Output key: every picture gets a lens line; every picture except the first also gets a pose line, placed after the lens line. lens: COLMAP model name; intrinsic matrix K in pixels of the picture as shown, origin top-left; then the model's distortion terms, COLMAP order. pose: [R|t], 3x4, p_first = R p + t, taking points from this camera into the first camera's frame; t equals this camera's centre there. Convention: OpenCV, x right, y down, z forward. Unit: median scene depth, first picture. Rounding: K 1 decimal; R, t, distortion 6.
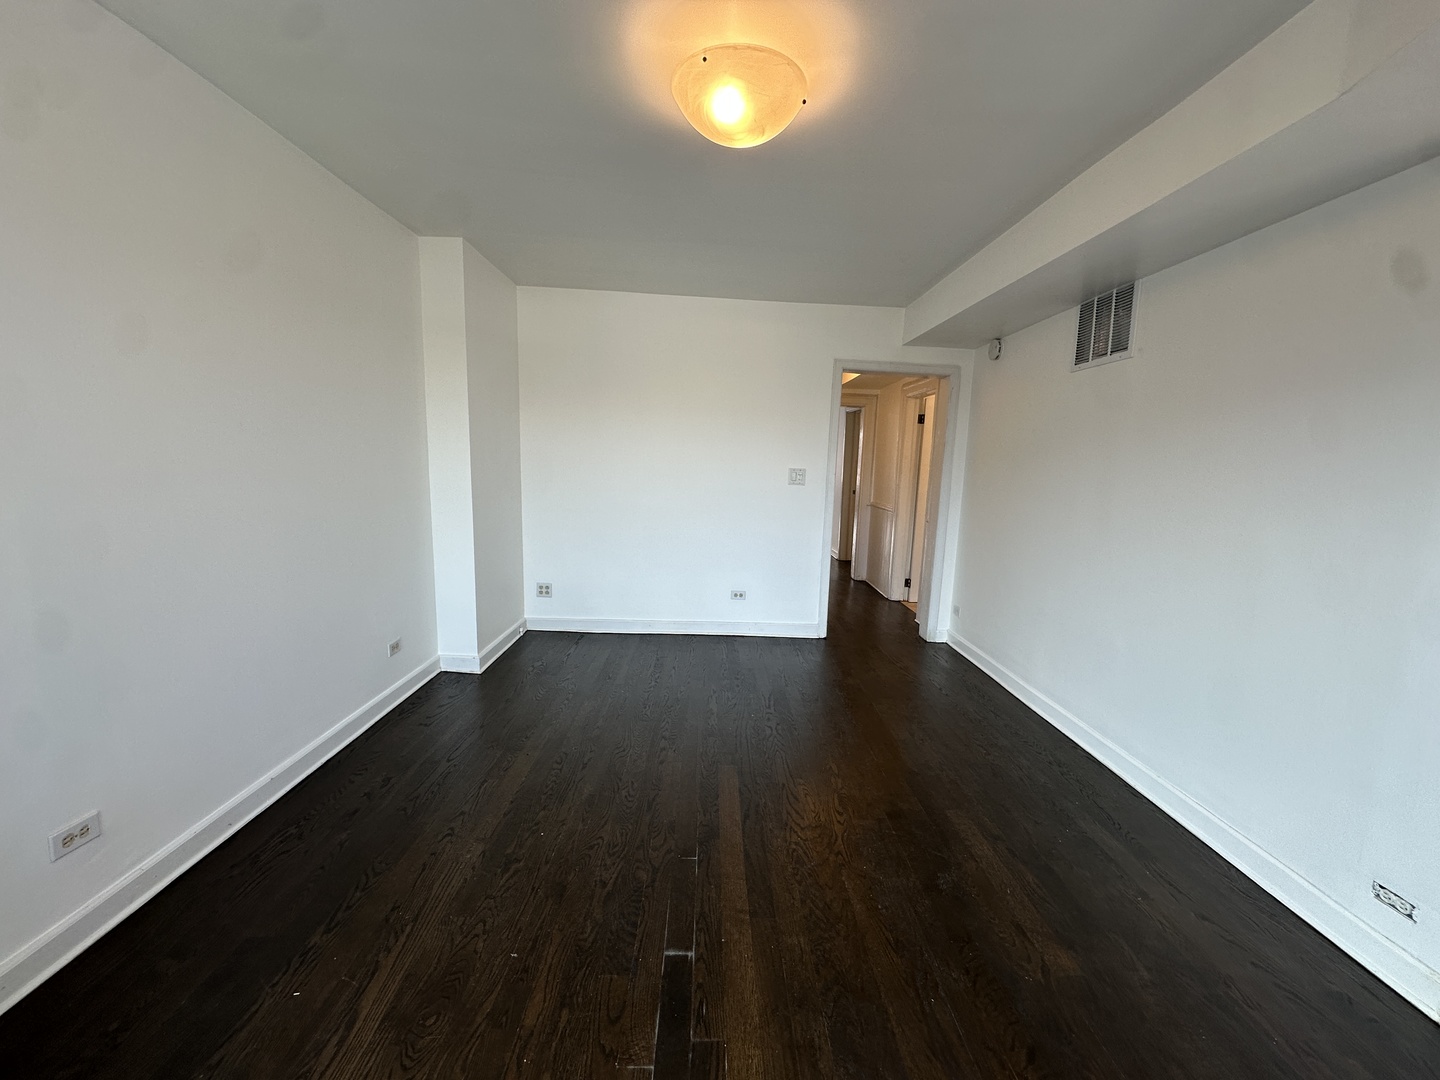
lens RADIAL K [[573.9, 0, 720.0], [0, 573.9, 540.0], [0, 0, 1]] dist [-0.004293, 0.000538]
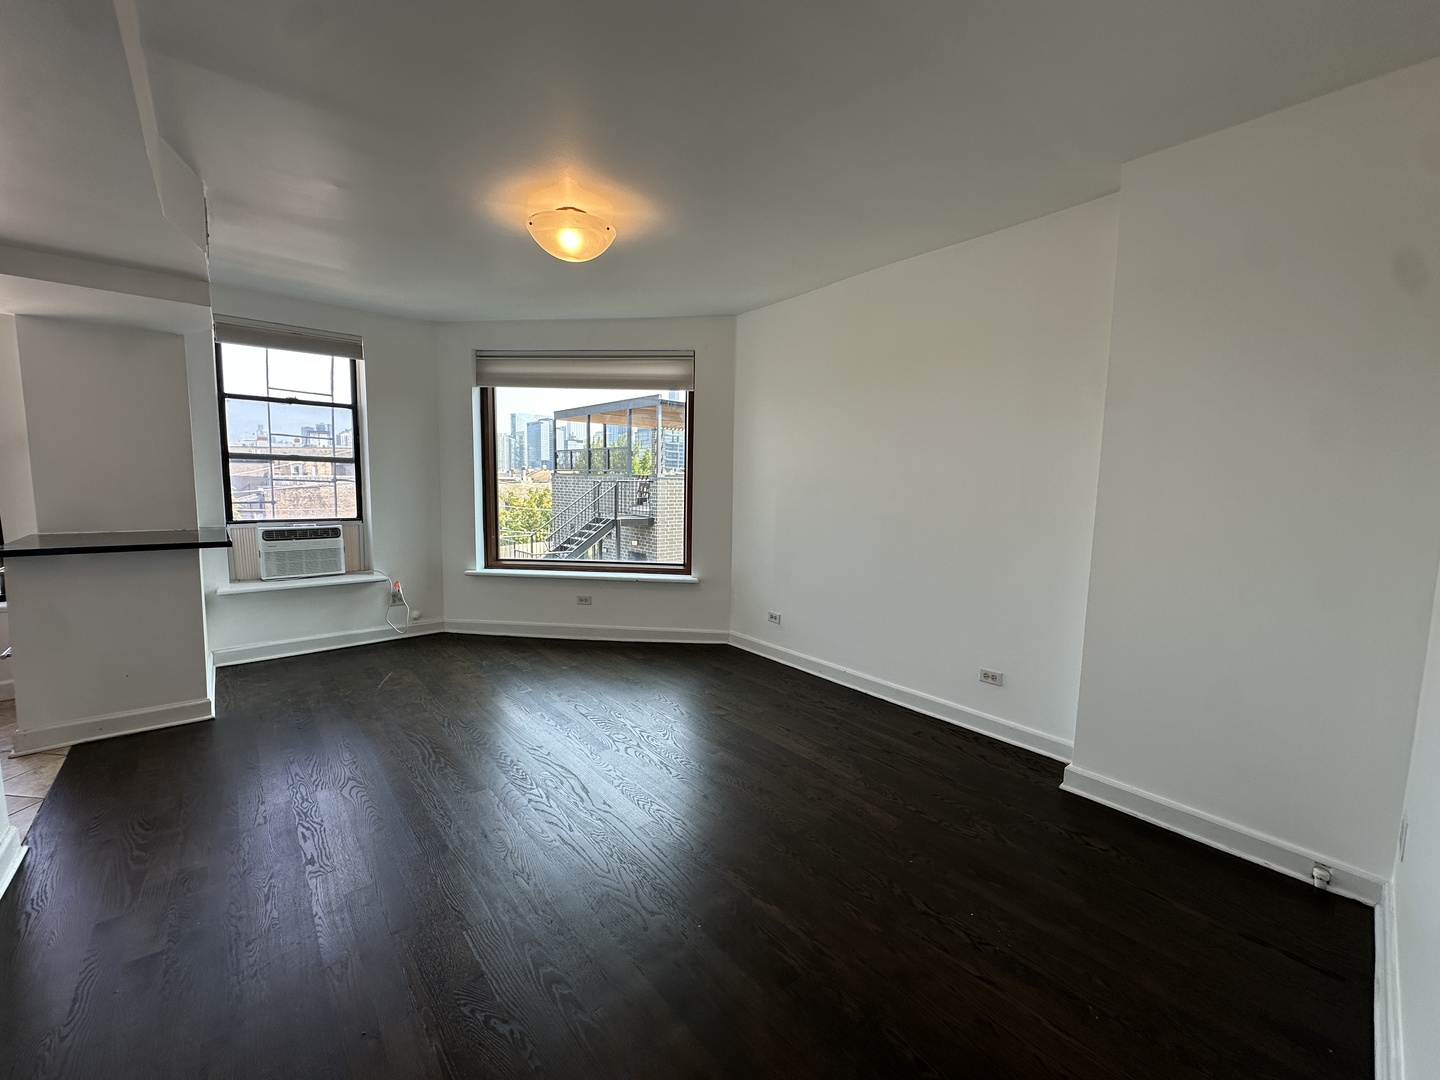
lens RADIAL K [[573.9, 0, 720.0], [0, 573.9, 540.0], [0, 0, 1]] dist [-0.004293, 0.000538]
pose [[-0.768226, 0.029479, -0.639500, 0.471819], [-0.127266, 0.971968, 0.197689, -0.203788], [0.627402, 0.233256, -0.742939, 1.642907]]
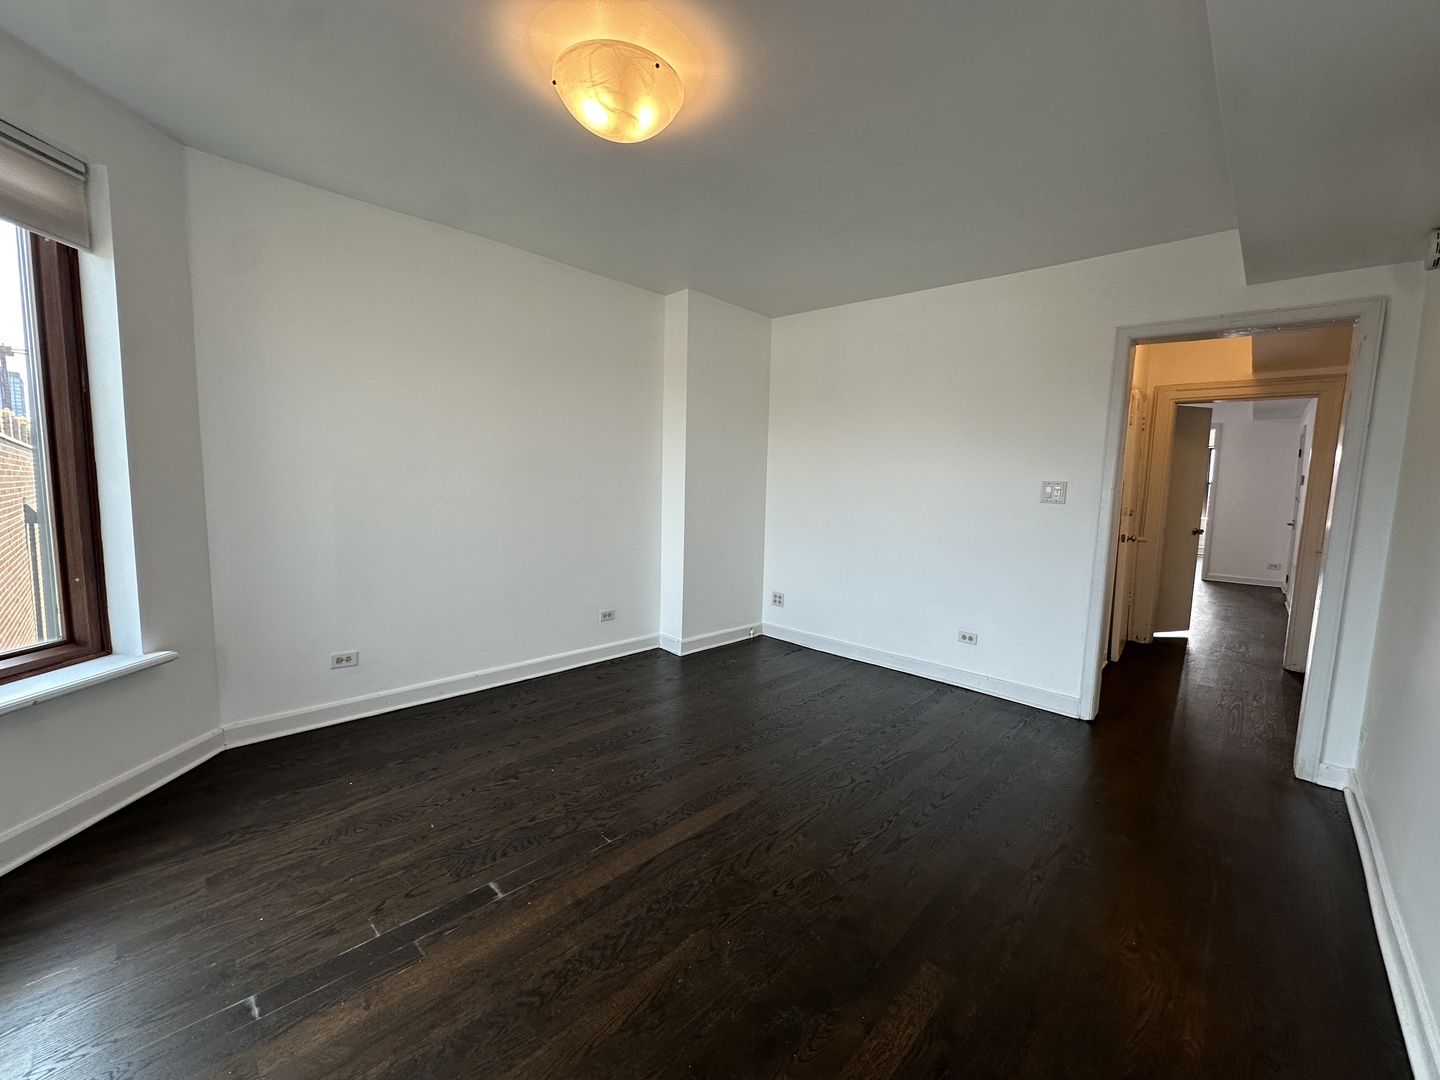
lens RADIAL K [[573.9, 0, 720.0], [0, 573.9, 540.0], [0, 0, 1]] dist [-0.004293, 0.000538]
pose [[0.710167, 0.060313, -0.701445, 0.600849], [-0.107404, 0.993943, -0.023276, 0.026091], [0.695792, 0.091867, 0.712344, 0.290177]]
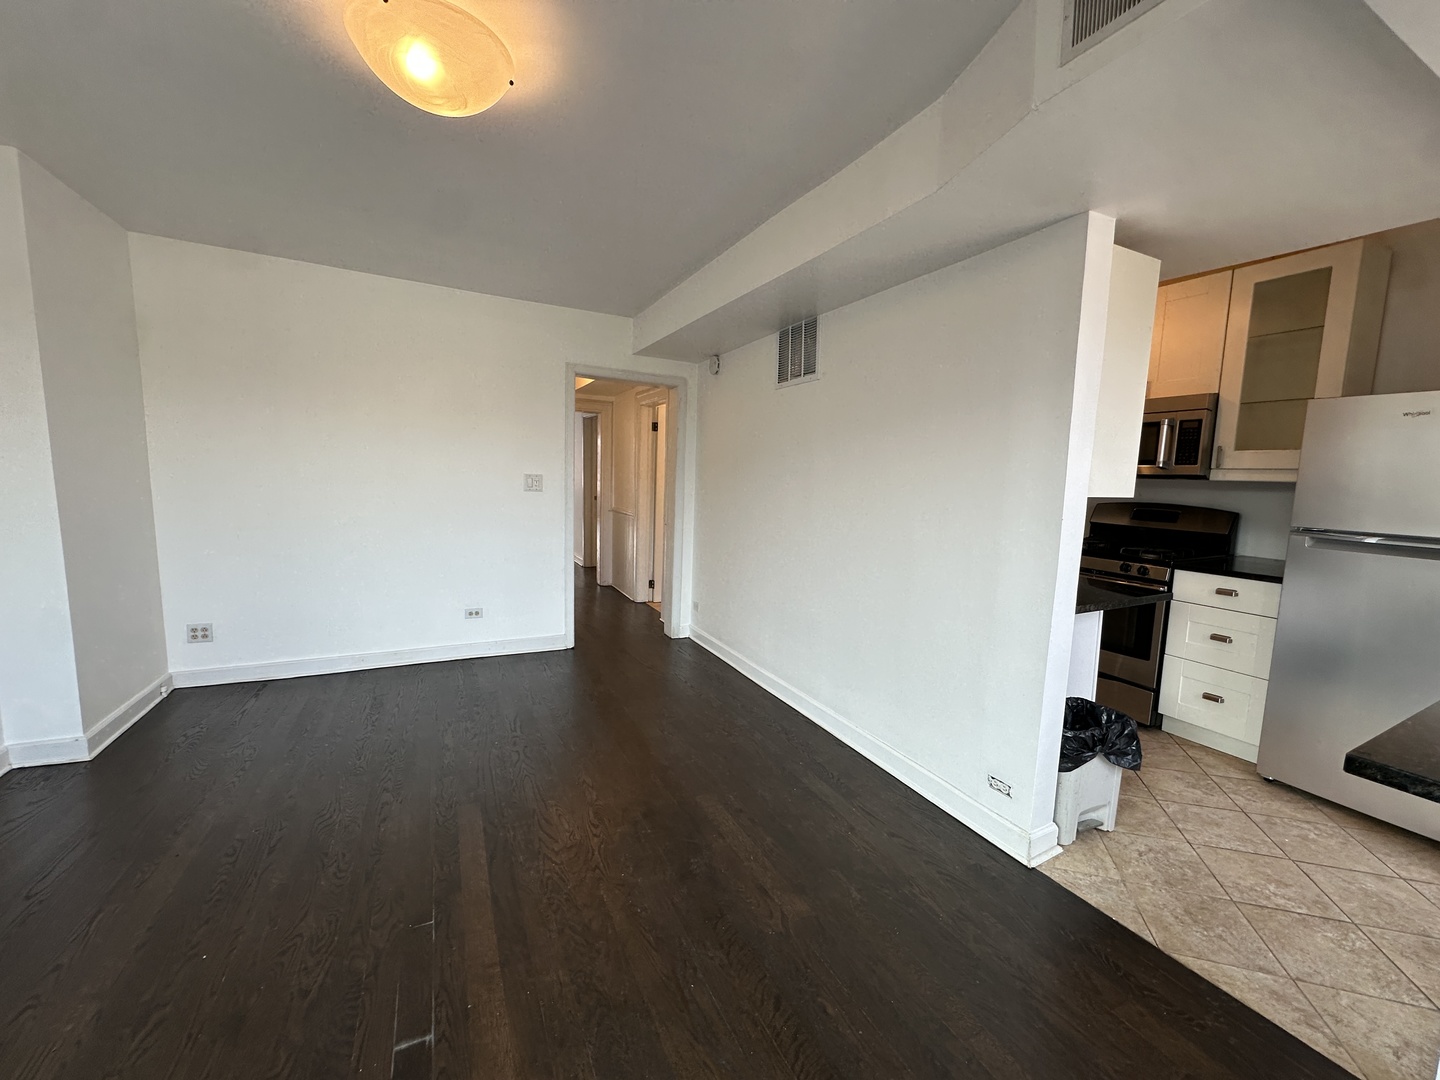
lens RADIAL K [[573.9, 0, 720.0], [0, 573.9, 540.0], [0, 0, 1]] dist [-0.004293, 0.000538]
pose [[0.904857, -0.051833, 0.422548, 0.012385], [0.056228, 0.998416, 0.002064, -0.000150], [-0.421986, 0.021892, 0.906338, 0.013089]]
